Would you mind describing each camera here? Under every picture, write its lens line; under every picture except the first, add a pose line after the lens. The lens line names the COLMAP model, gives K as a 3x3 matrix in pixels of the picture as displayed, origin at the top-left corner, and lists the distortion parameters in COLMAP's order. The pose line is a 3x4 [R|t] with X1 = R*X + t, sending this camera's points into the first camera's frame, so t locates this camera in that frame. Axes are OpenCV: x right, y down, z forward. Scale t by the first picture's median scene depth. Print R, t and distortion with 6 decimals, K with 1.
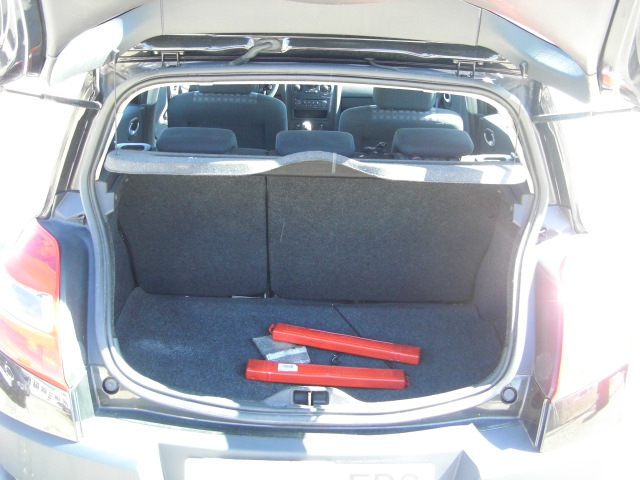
lens RADIAL K [[727.9, 0, 318.1], [0, 727.9, 202.6], [0, 0, 1]] dist [-0.184546, 0.131381]
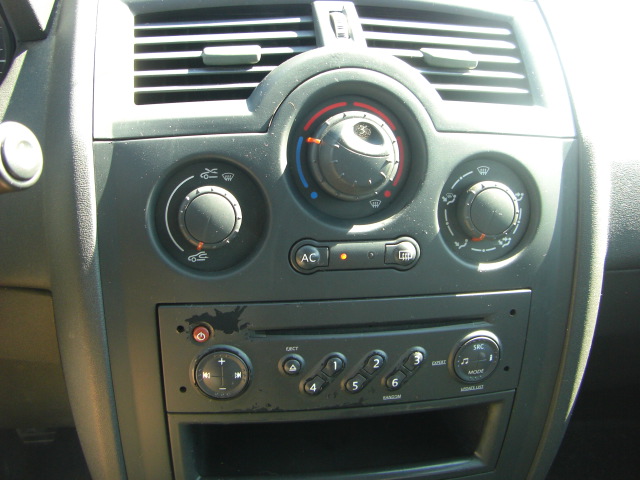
lens RADIAL K [[727.9, 0, 318.1], [0, 727.9, 202.6], [0, 0, 1]] dist [-0.184546, 0.131381]
pose [[0.989927, -0.044426, 0.134430, -0.037103], [0.040841, 0.998736, 0.029312, -0.218809], [-0.135563, -0.023526, 0.990489, 1.213771]]
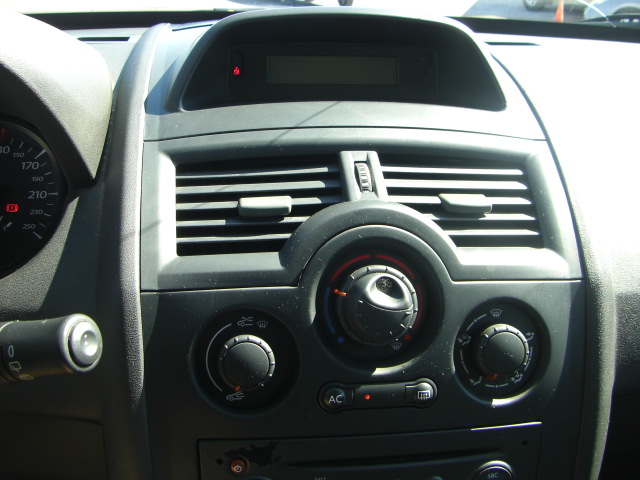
lens RADIAL K [[727.9, 0, 318.1], [0, 727.9, 202.6], [0, 0, 1]] dist [-0.184546, 0.131381]
pose [[0.994801, -0.038787, 0.094160, -0.036968], [0.042825, 0.998231, -0.041247, -0.238015], [-0.092393, 0.045065, 0.994702, 1.200393]]
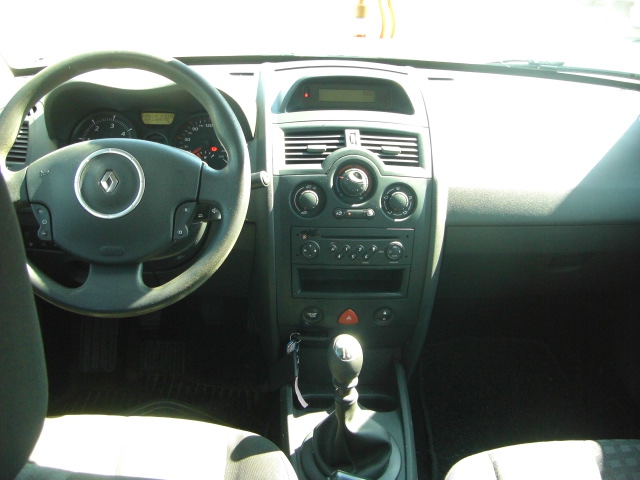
lens RADIAL K [[727.9, 0, 318.1], [0, 727.9, 202.6], [0, 0, 1]] dist [-0.184546, 0.131381]
pose [[0.999692, -0.009749, 0.022825, -0.043060], [0.010143, 0.999801, -0.017207, -0.204503], [-0.022653, 0.017433, 0.999591, 0.924049]]
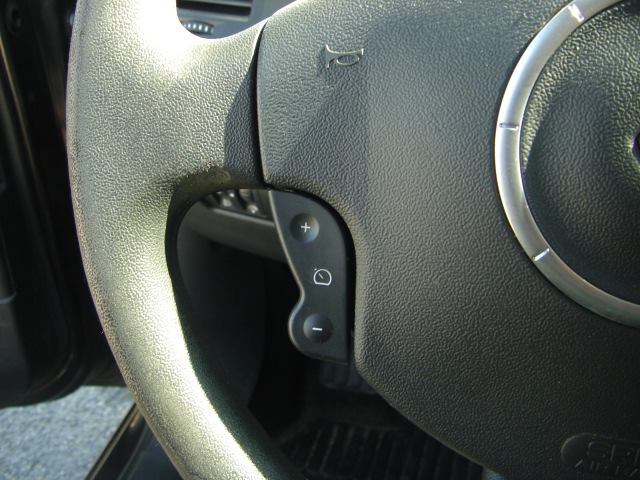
lens RADIAL K [[727.9, 0, 318.1], [0, 727.9, 202.6], [0, 0, 1]] dist [-0.184546, 0.131381]
pose [[0.957402, 0.124853, -0.260372, -0.146567], [-0.078844, 0.980459, 0.180234, -0.224153], [0.277786, -0.152028, 0.948537, 1.192098]]
